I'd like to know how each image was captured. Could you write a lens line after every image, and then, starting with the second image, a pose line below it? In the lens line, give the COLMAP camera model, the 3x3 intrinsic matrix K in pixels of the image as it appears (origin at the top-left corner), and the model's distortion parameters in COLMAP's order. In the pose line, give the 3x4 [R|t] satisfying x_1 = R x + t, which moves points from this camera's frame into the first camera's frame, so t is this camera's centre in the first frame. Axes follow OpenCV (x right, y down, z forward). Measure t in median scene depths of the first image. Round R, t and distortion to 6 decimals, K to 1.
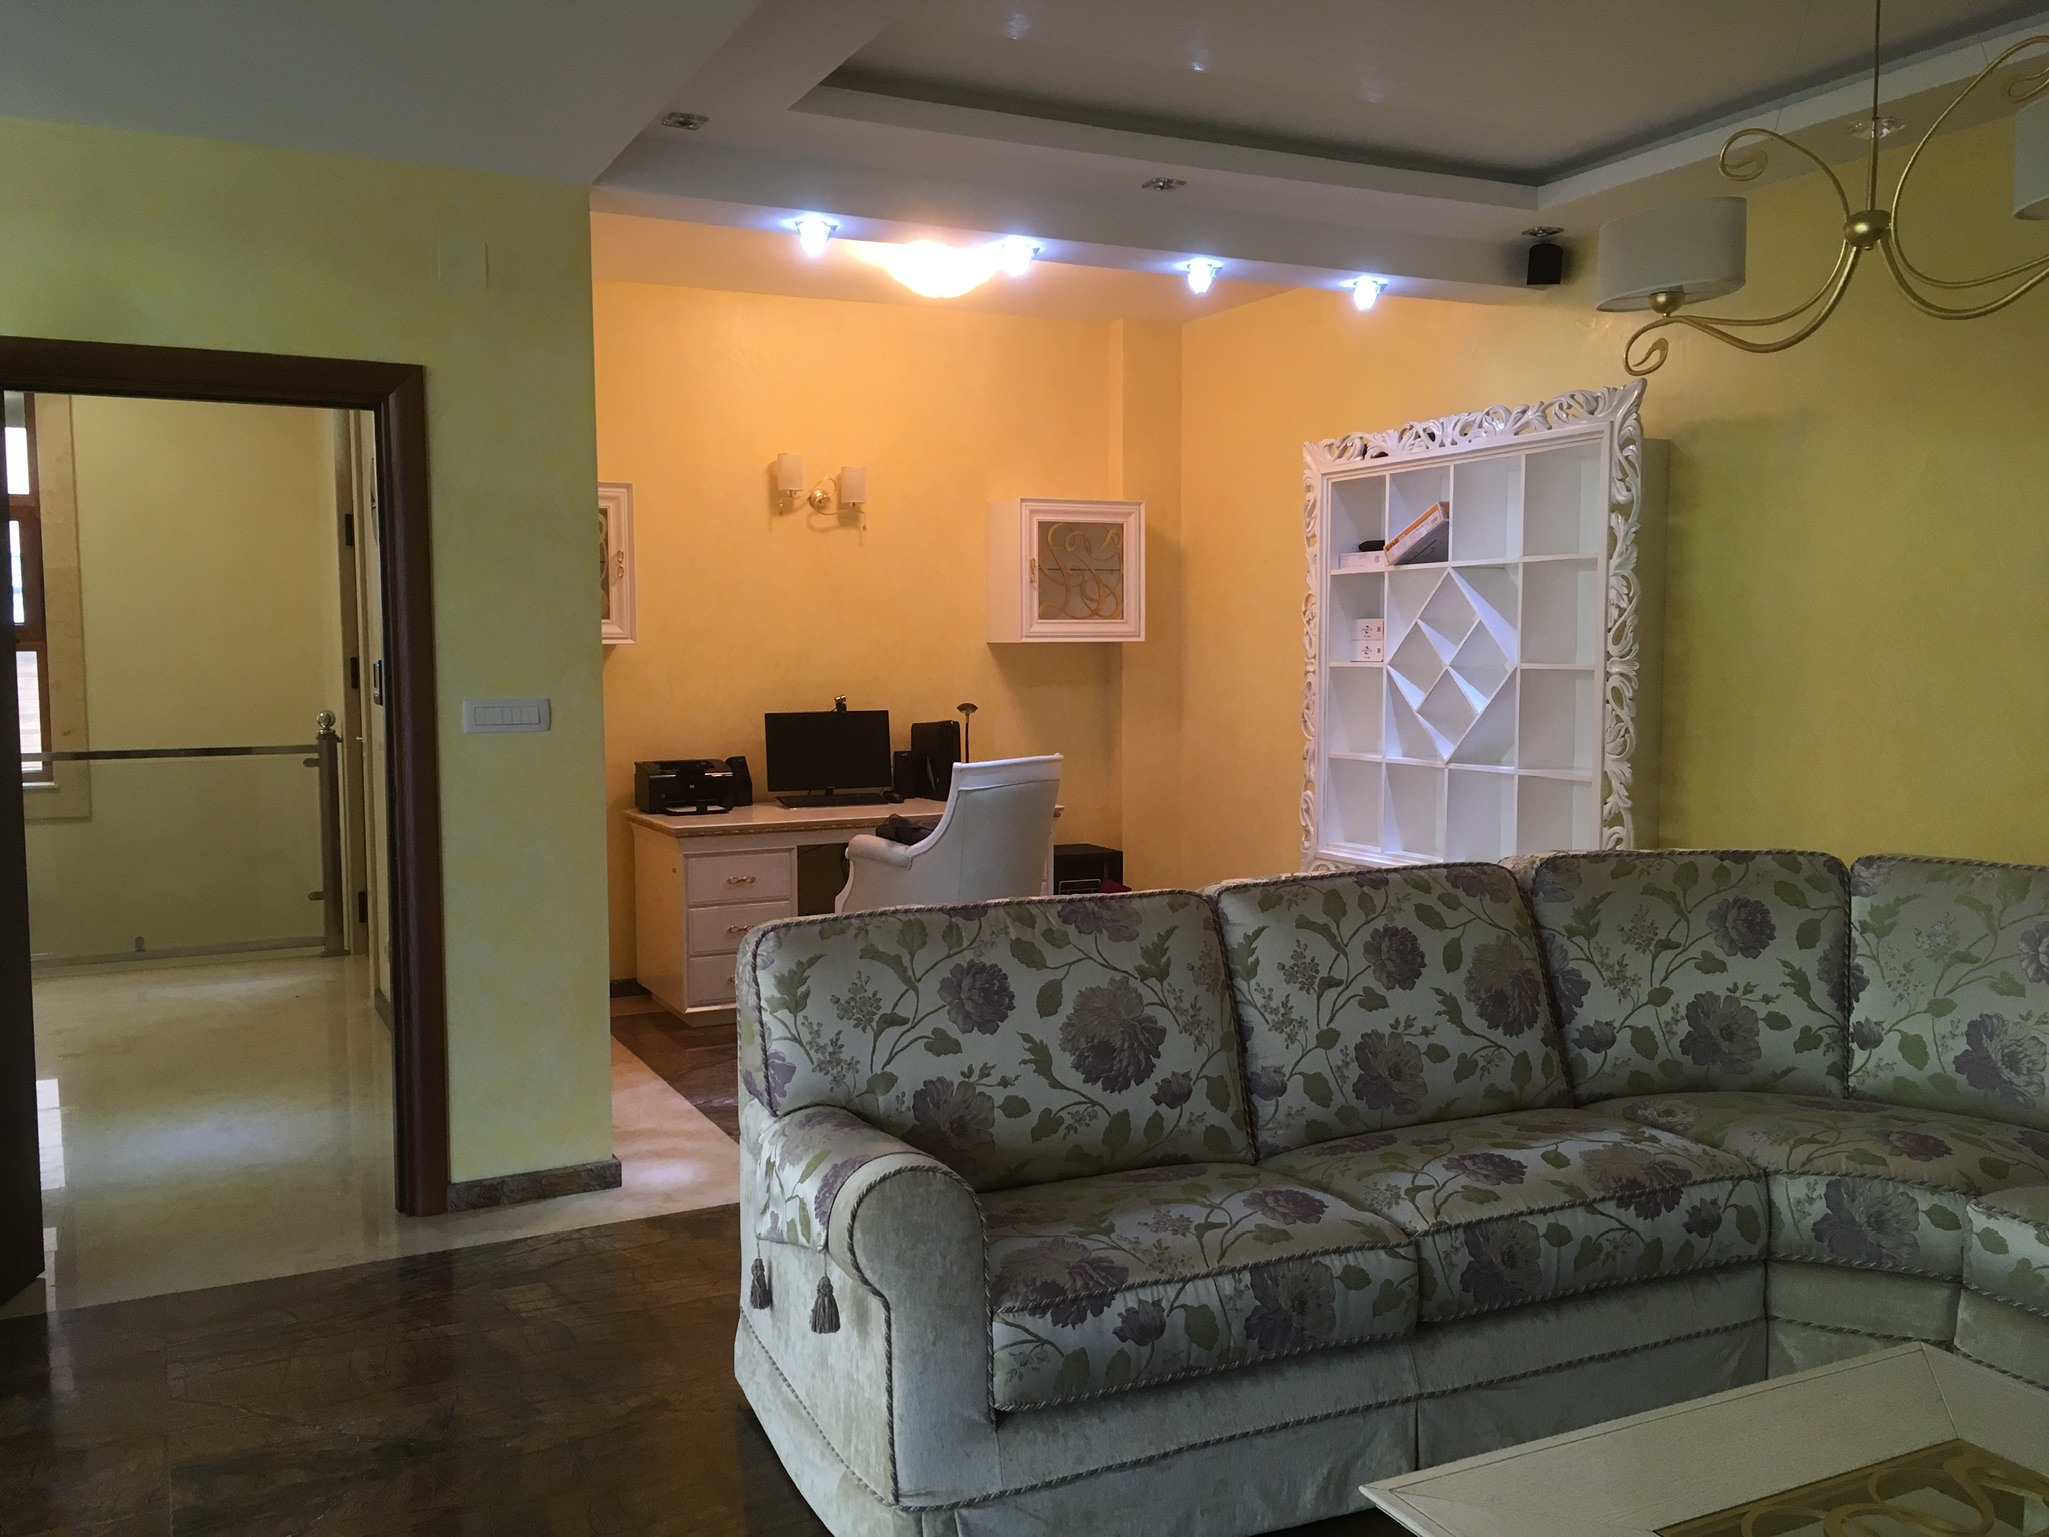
lens RADIAL K [[1737.4, 0, 1030.6], [0, 1737.4, 776.6], [0, 0, 1]] dist [0.055669, -0.052252]
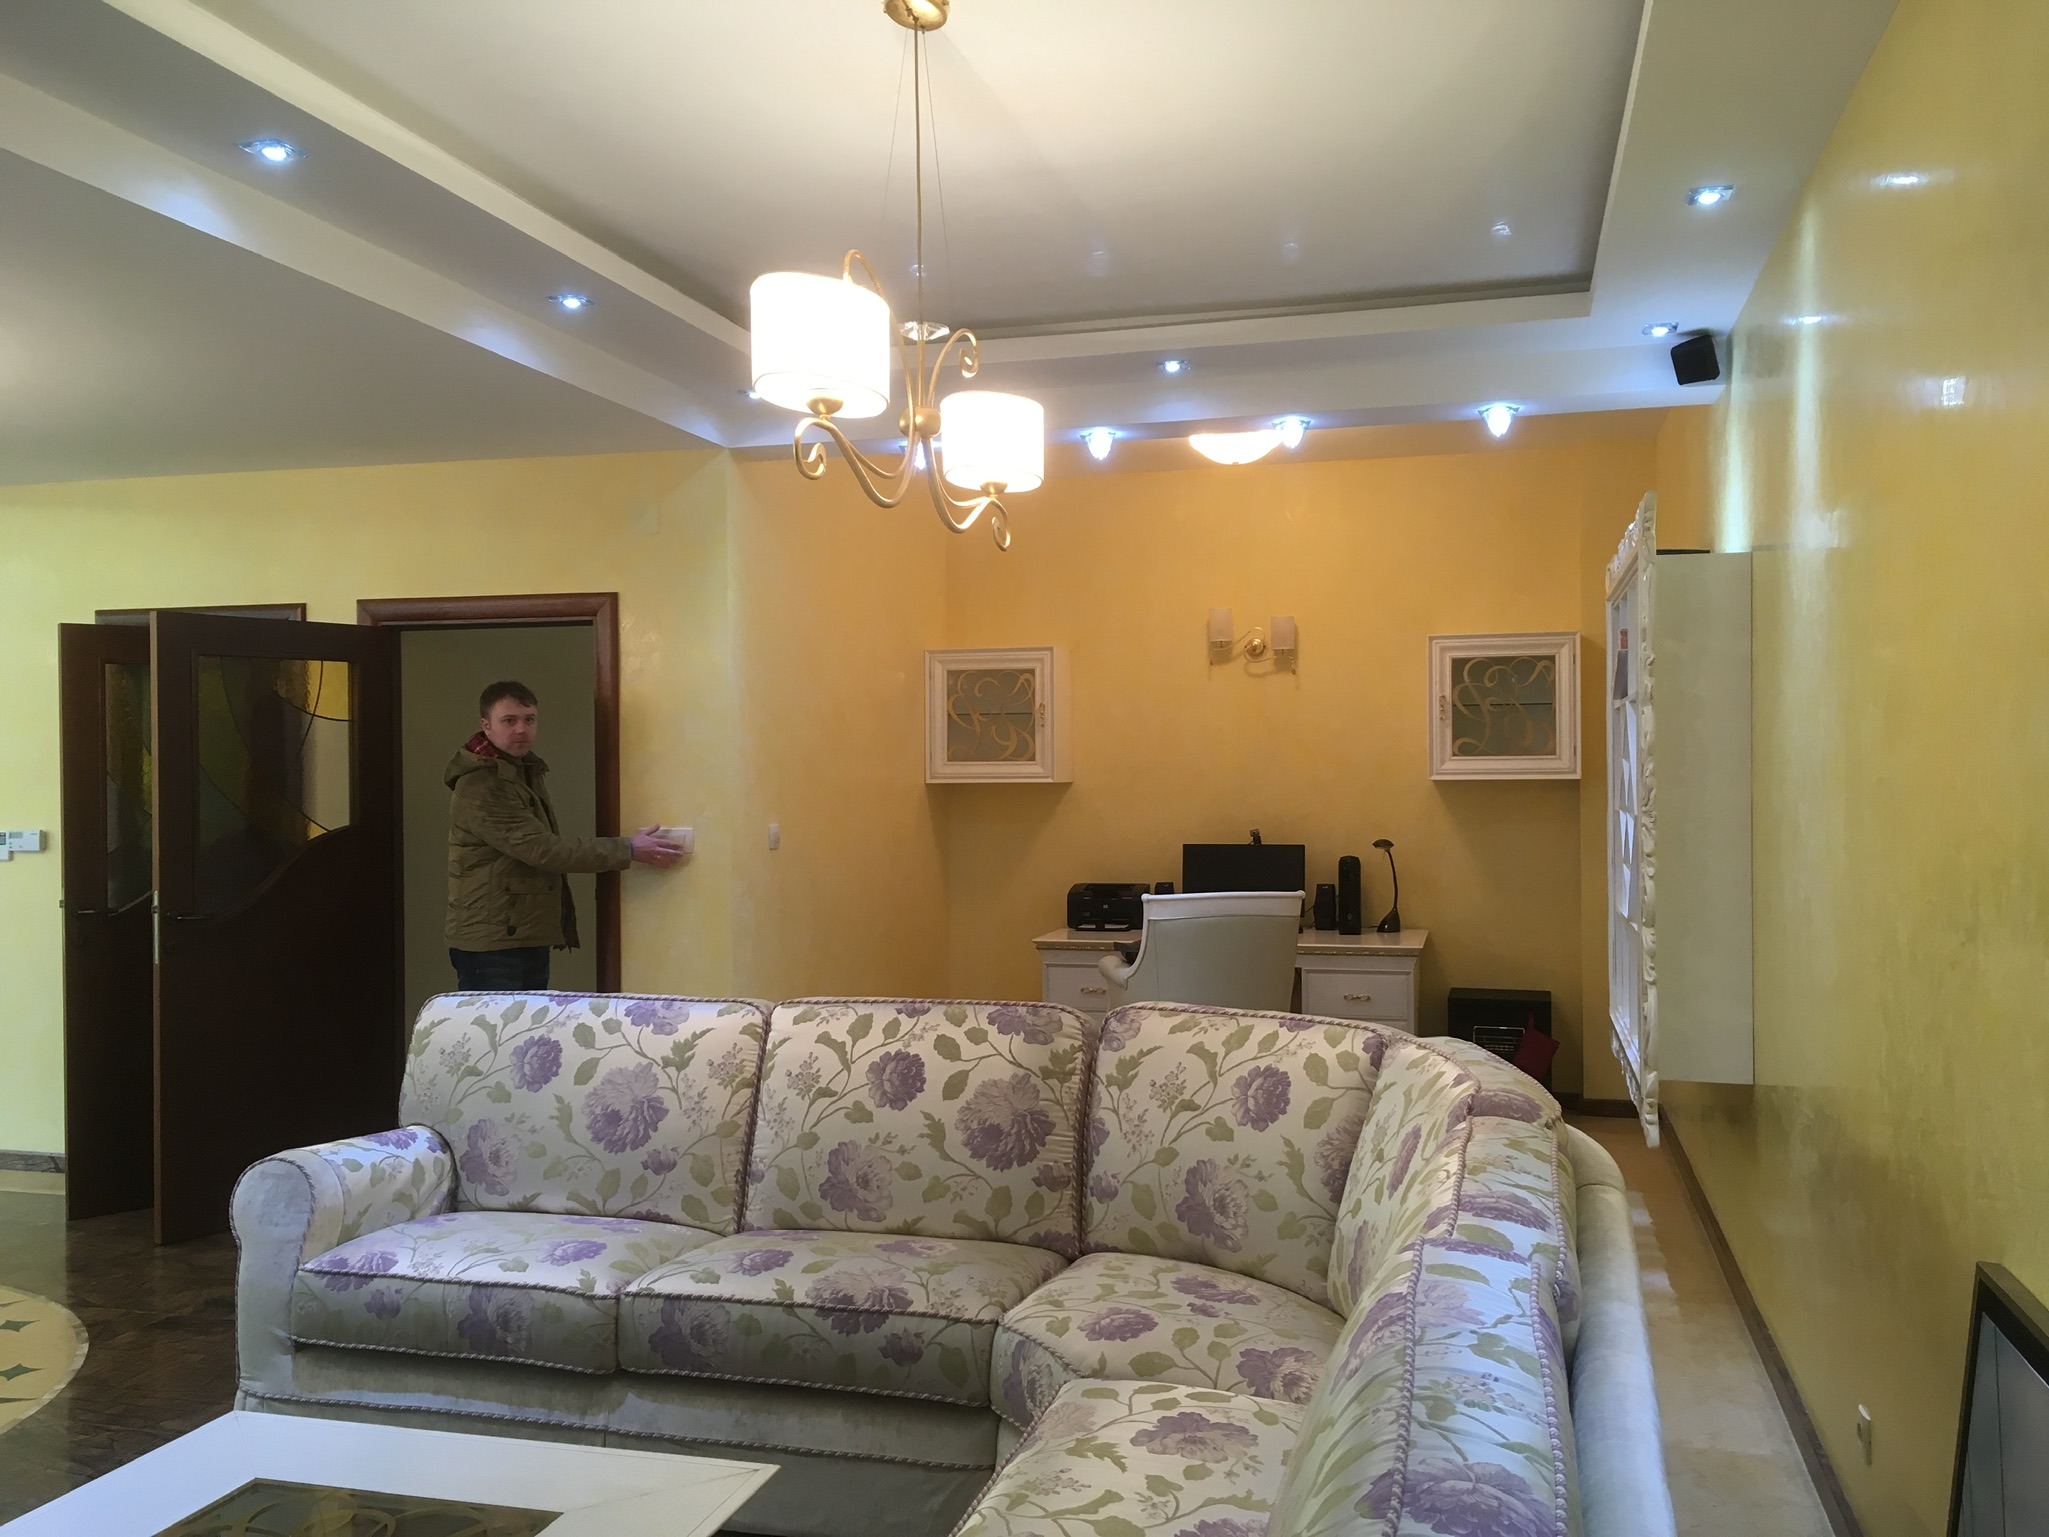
lens RADIAL K [[1737.4, 0, 1029.7], [0, 1737.4, 766.0], [0, 0, 1]] dist [0.055669, -0.052252]
pose [[0.750707, -0.002655, -0.660630, 0.949512], [-0.046833, 0.997262, -0.057228, -0.033770], [0.658973, 0.073901, 0.748527, 0.199297]]
